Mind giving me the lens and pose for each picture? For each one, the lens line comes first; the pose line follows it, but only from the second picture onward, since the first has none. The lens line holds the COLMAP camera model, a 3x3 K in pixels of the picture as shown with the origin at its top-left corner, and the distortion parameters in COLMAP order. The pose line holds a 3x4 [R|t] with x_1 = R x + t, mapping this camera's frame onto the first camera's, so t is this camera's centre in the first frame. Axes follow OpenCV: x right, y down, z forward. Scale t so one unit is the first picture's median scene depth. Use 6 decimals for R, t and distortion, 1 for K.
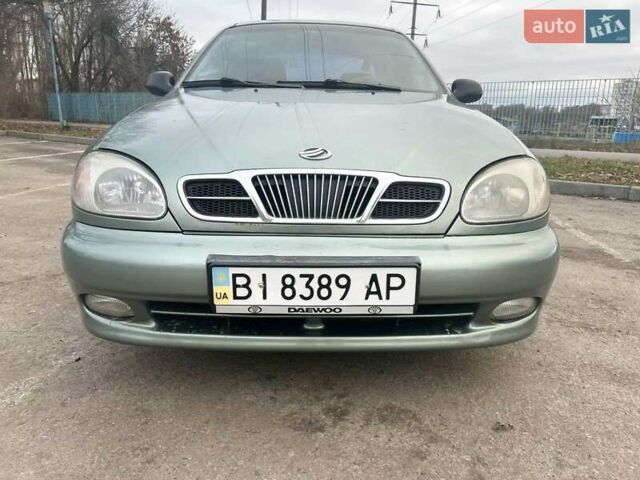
lens RADIAL K [[486.5, 0, 320.0], [0, 486.5, 240.0], [0, 0, 1]] dist [0.083725, -0.004129]
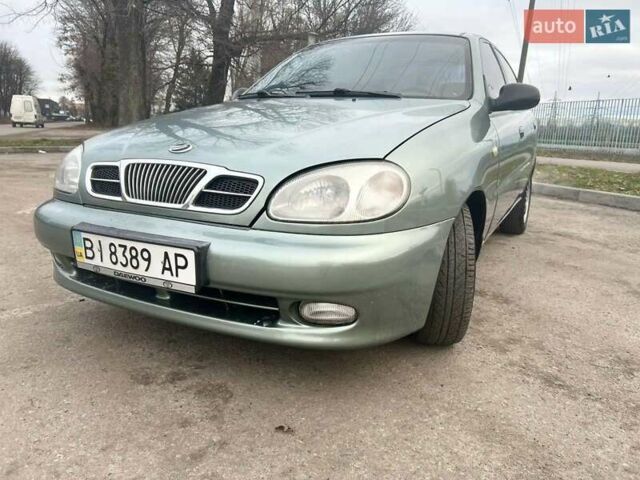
lens RADIAL K [[493.0, 0, 317.6], [0, 493.0, 229.0], [0, 0, 1]] dist [0.009615, 0.000826]
pose [[0.869805, 0.100533, -0.483045, 0.932928], [-0.128226, 0.991441, -0.024551, 0.000244], [0.476442, 0.083293, 0.875251, 0.155646]]
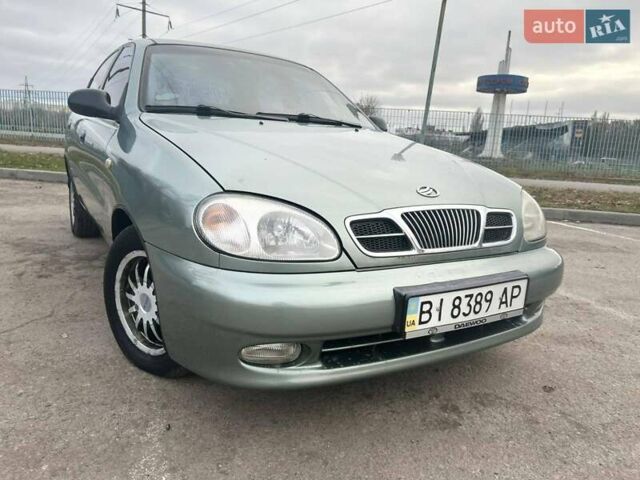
lens RADIAL K [[486.5, 0, 320.0], [0, 486.5, 240.0], [0, 0, 1]] dist [0.083725, -0.004129]
pose [[0.866022, -0.074095, 0.494485, -0.893954], [0.084485, 0.996424, 0.001343, -0.091752], [-0.492816, 0.040614, 0.869185, 0.121061]]
